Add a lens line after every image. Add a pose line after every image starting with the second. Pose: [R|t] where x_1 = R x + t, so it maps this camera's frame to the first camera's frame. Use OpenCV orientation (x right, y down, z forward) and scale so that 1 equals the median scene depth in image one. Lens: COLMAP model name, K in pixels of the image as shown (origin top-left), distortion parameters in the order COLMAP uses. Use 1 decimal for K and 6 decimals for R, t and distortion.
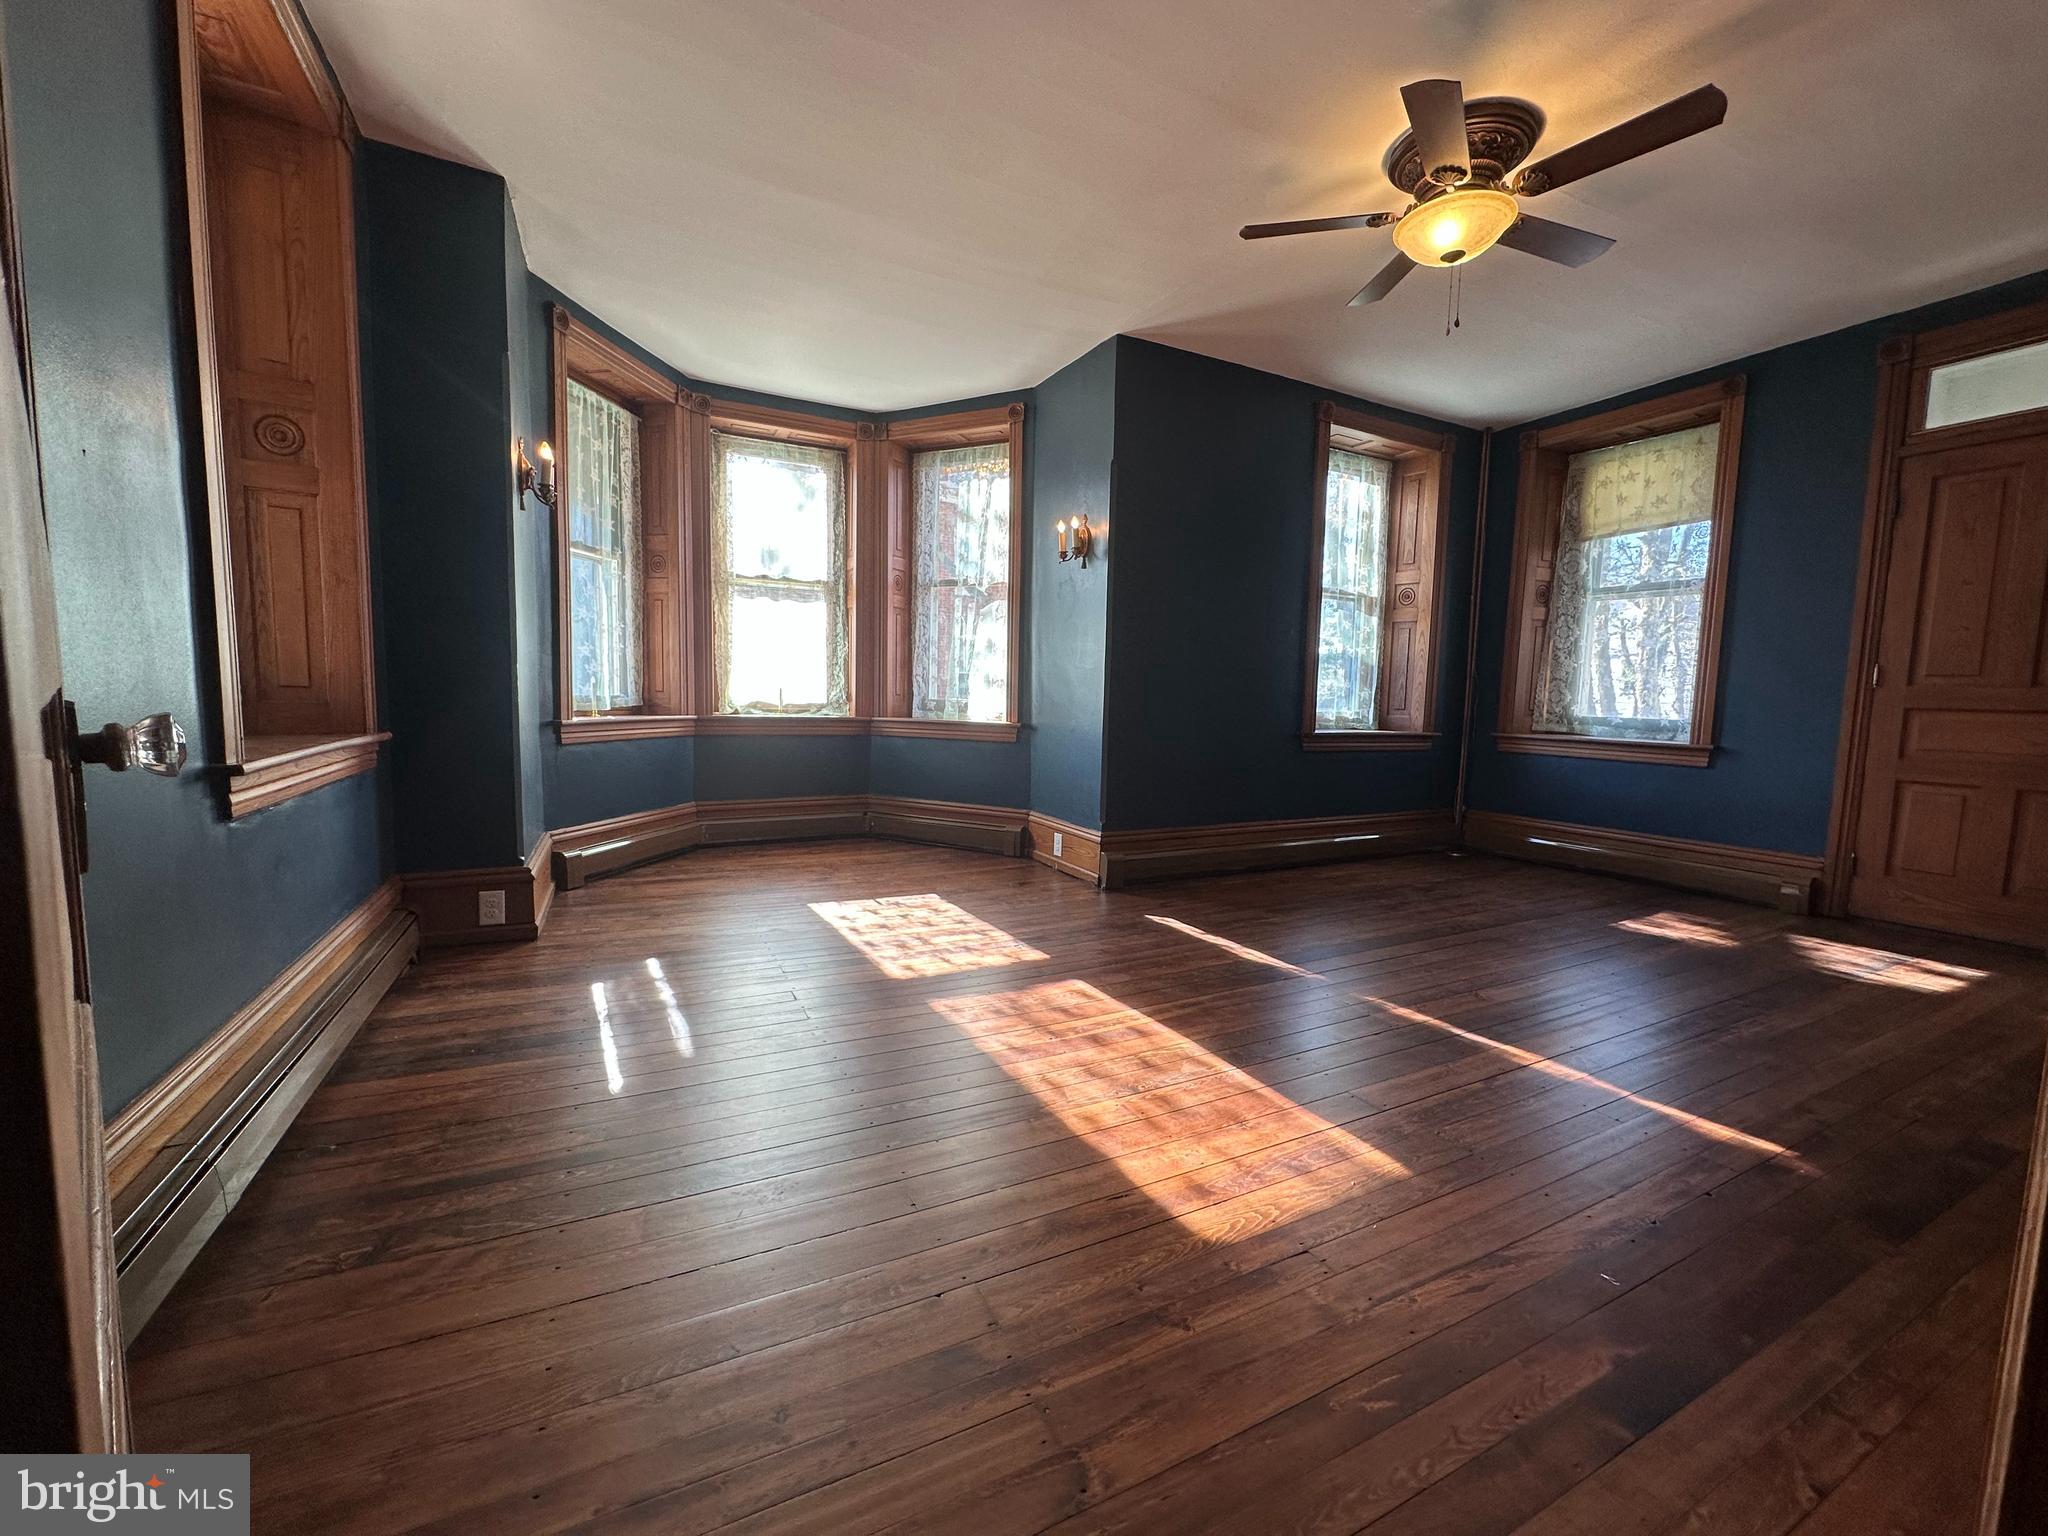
lens RADIAL K [[815.5, 0, 1024.7], [0, 815.5, 764.2], [0, 0, 1]] dist [-0.003216, 0.000007]
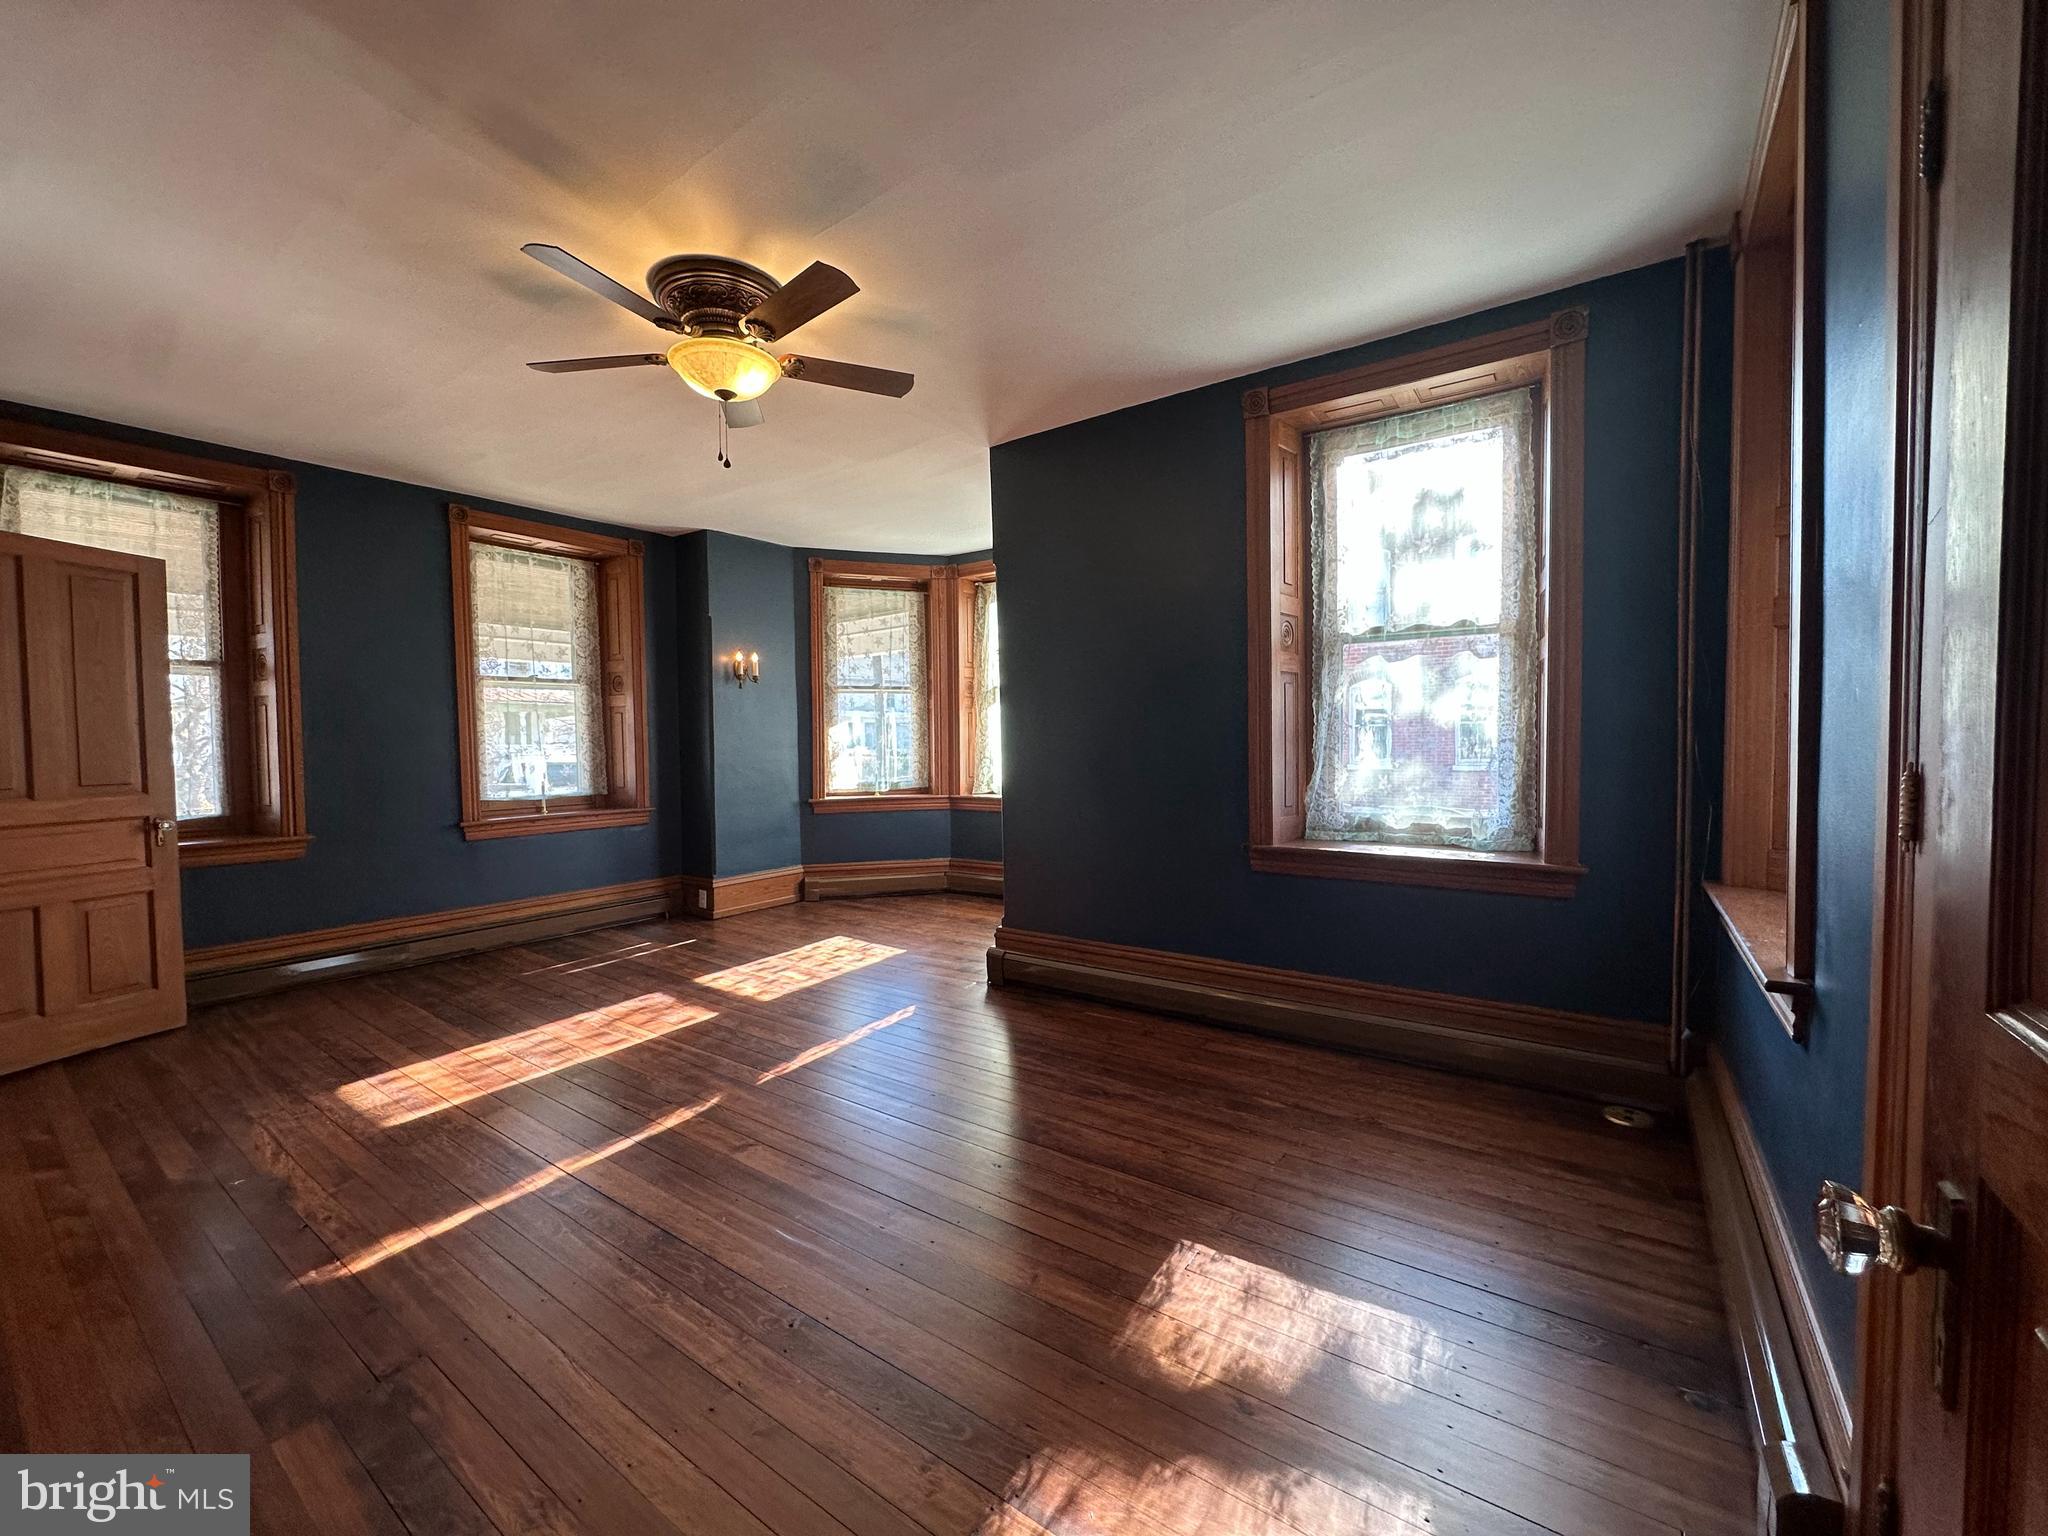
lens RADIAL K [[815.5, 0, 1024.9], [0, 815.5, 767.2], [0, 0, 1]] dist [-0.003216, 0.000007]
pose [[0.457596, 0.000418, -0.889160, 0.945312], [-0.049996, 0.998430, -0.025261, -0.084125], [0.887753, 0.056014, 0.456899, 0.518683]]
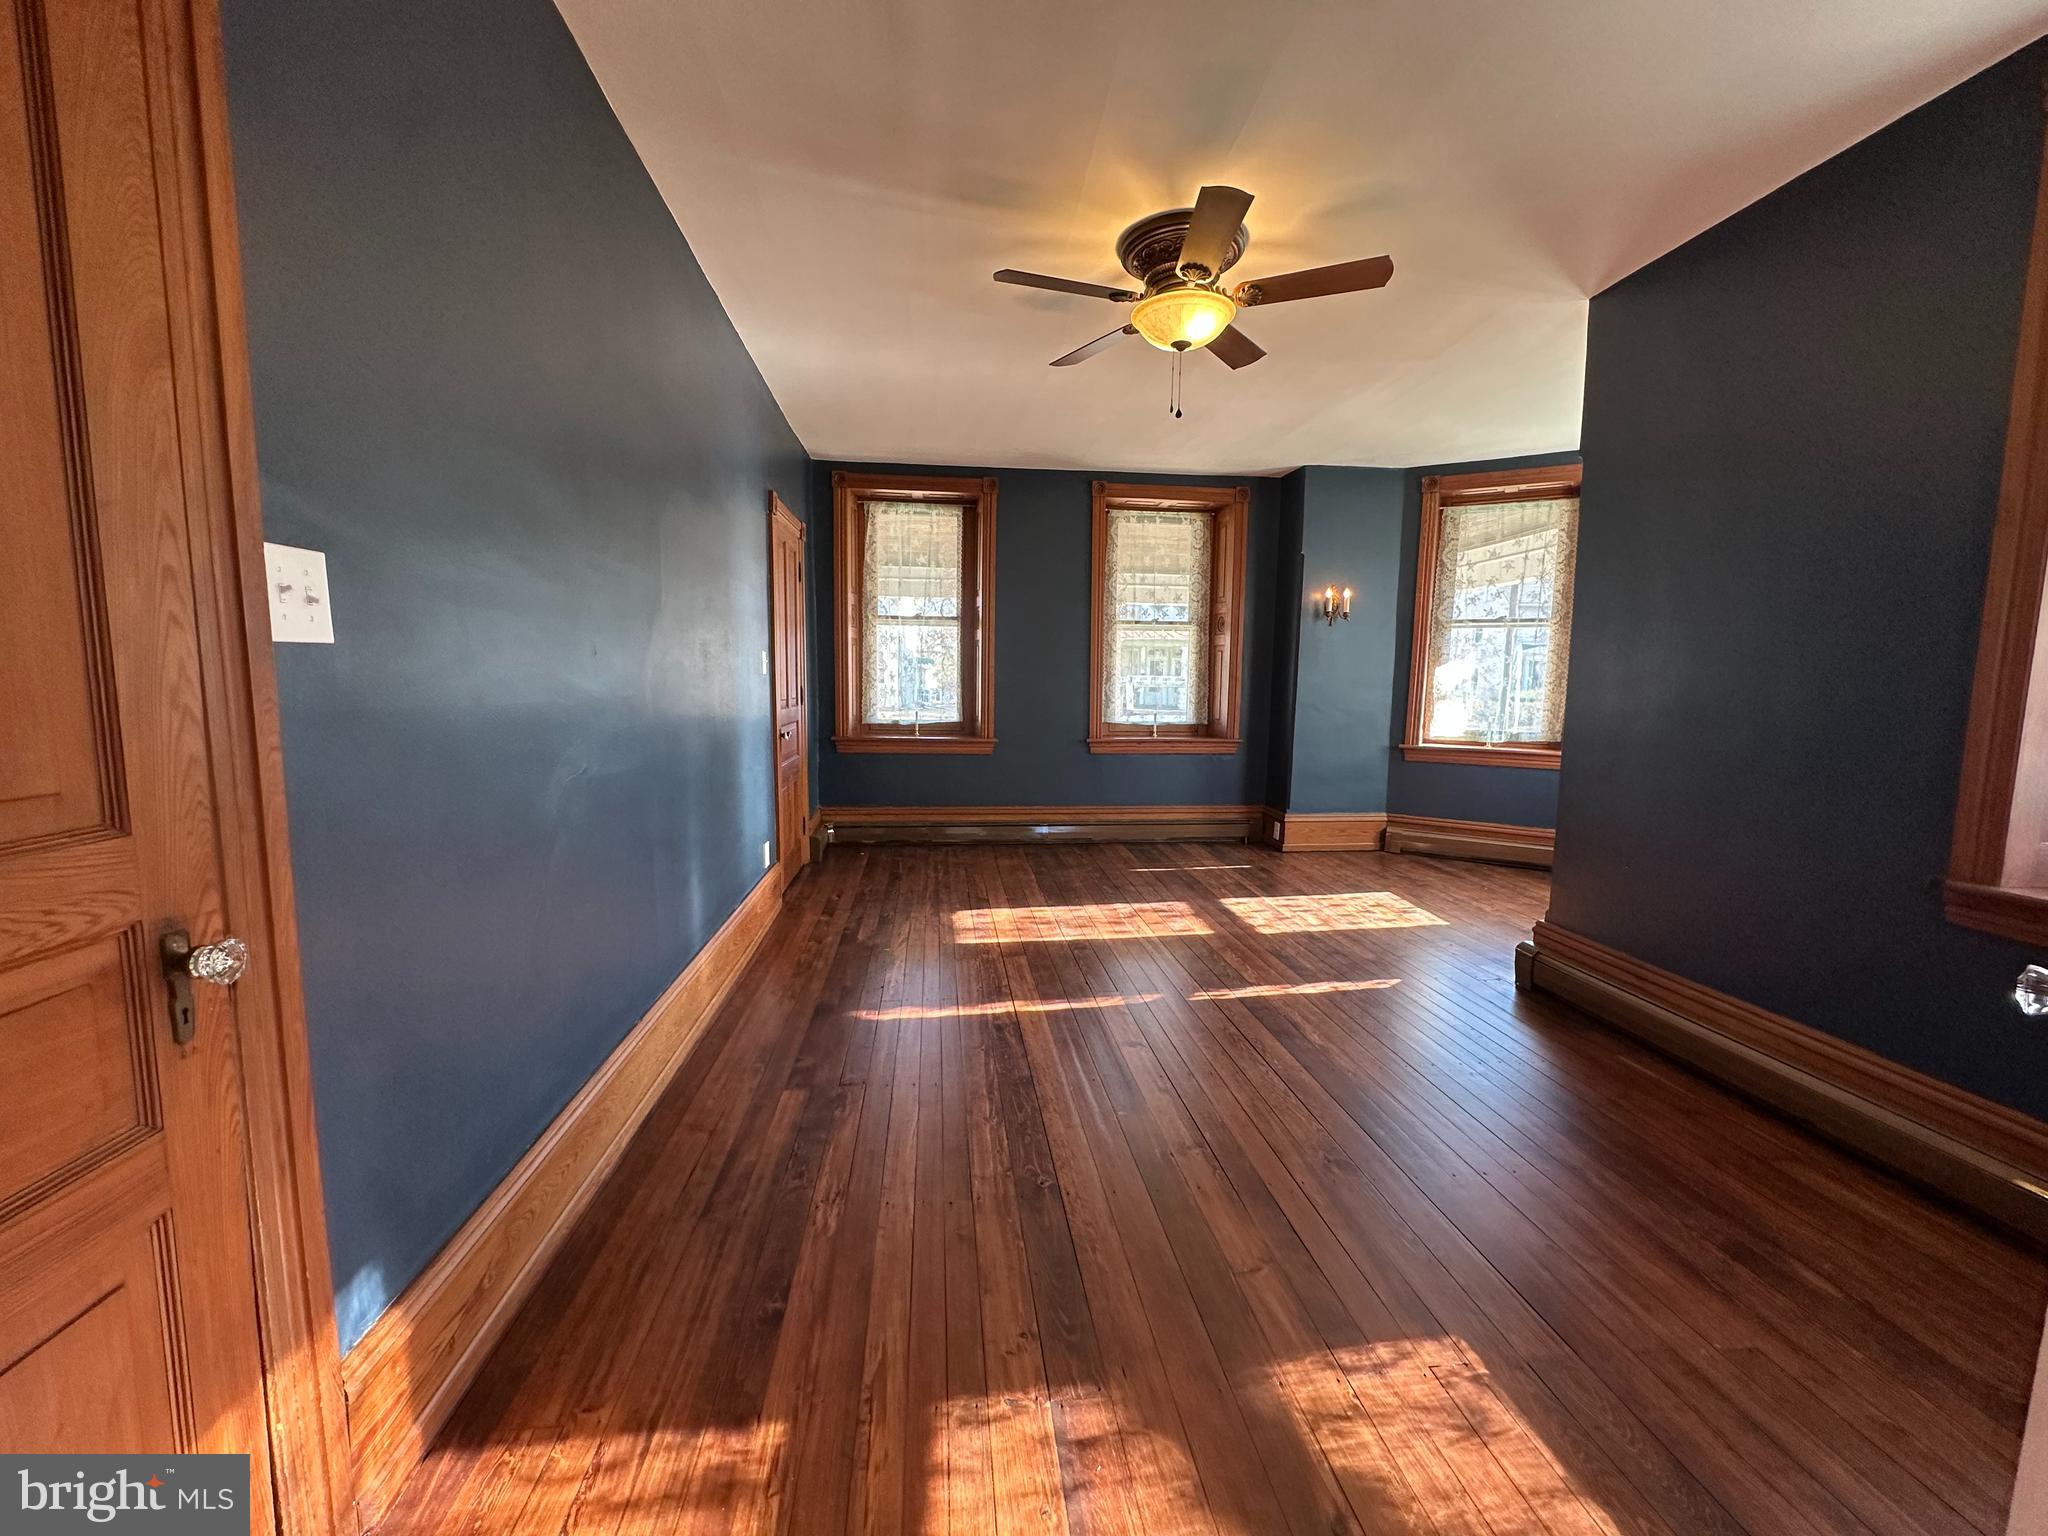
lens RADIAL K [[815.5, 0, 1026.9], [0, 815.5, 765.8], [0, 0, 1]] dist [-0.003216, 0.000007]
pose [[-0.354967, 0.074259, -0.931925, 0.959029], [-0.099960, 0.988111, 0.116811, -0.104694], [0.929520, 0.134619, -0.343324, 0.731727]]
